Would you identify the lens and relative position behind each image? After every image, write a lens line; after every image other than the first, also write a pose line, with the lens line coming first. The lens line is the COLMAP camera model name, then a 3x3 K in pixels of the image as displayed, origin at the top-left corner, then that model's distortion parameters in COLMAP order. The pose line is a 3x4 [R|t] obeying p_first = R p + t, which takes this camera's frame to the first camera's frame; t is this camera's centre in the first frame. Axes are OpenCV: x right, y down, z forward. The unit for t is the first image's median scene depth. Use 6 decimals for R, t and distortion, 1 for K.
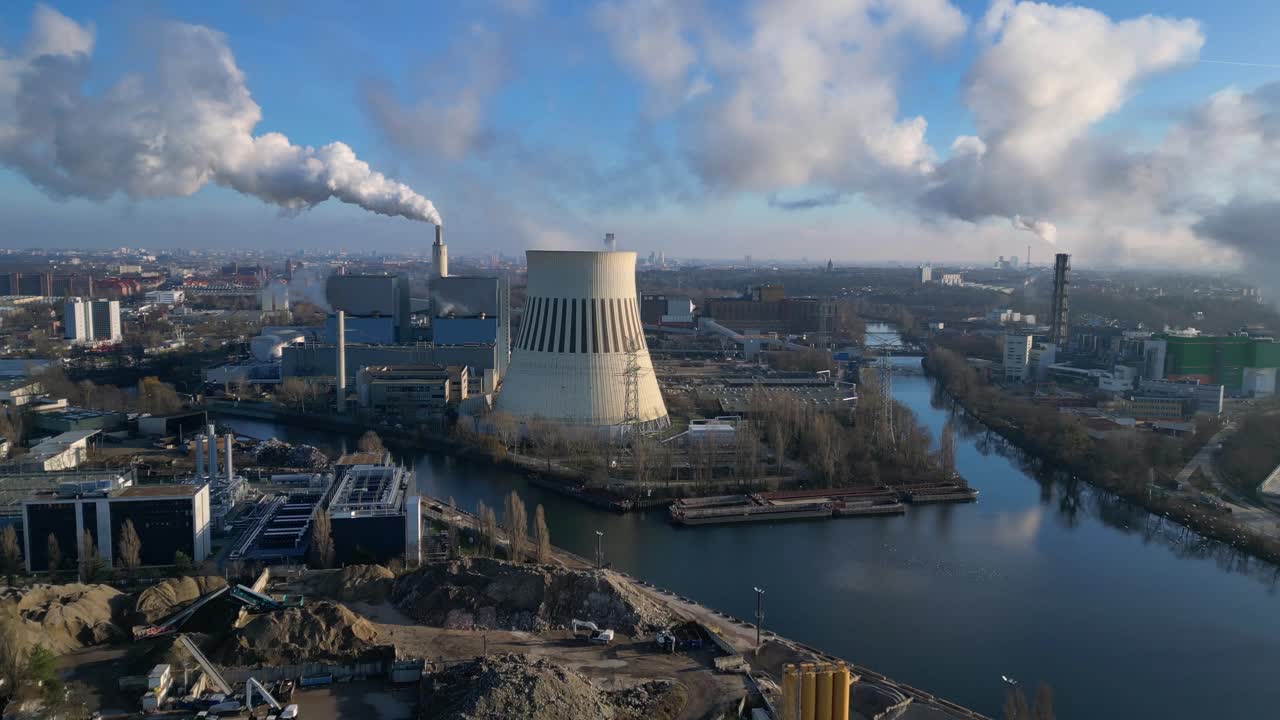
lens RADIAL K [[979.9, 0, 665.4], [0, 979.9, 343.2], [0, 0, 1]] dist [0.100565, -0.114277]
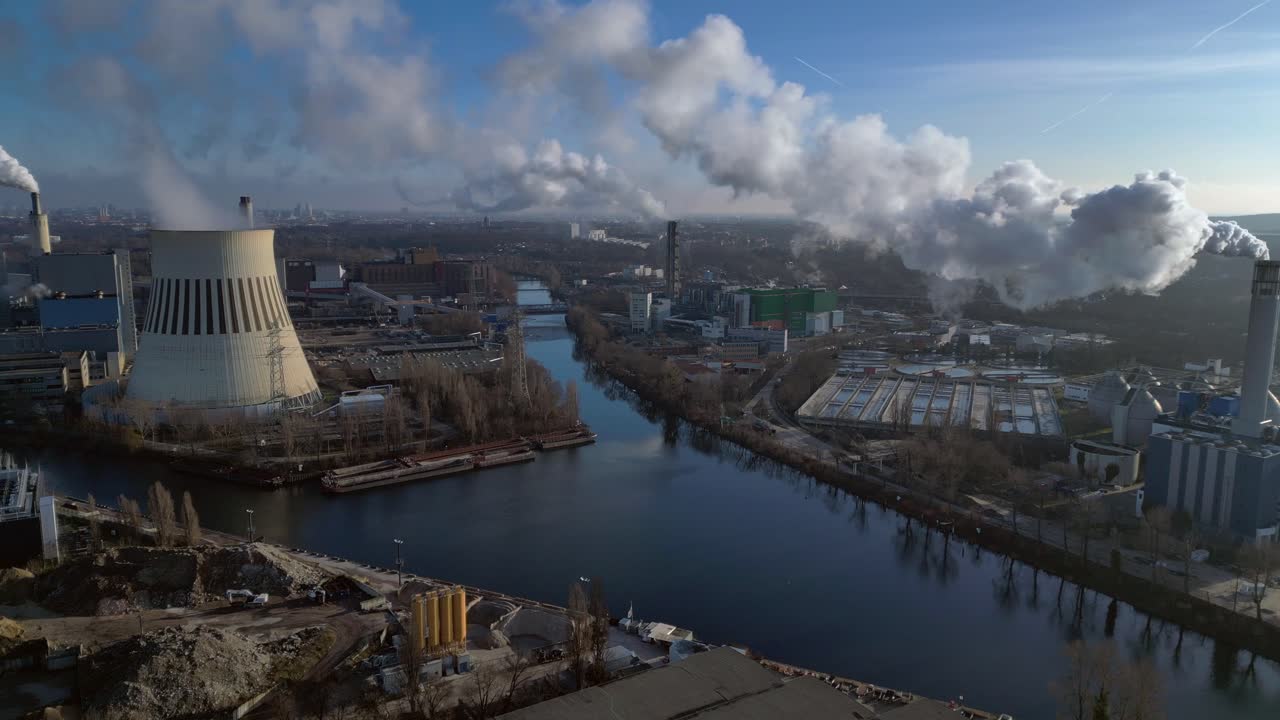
lens RADIAL K [[979.9, 0, 665.4], [0, 979.9, 343.2], [0, 0, 1]] dist [0.100565, -0.114277]
pose [[0.943471, -0.064707, 0.325078, 0.015376], [0.047601, 0.997044, 0.060311, -0.026708], [-0.328019, -0.041428, 0.943762, -0.133385]]
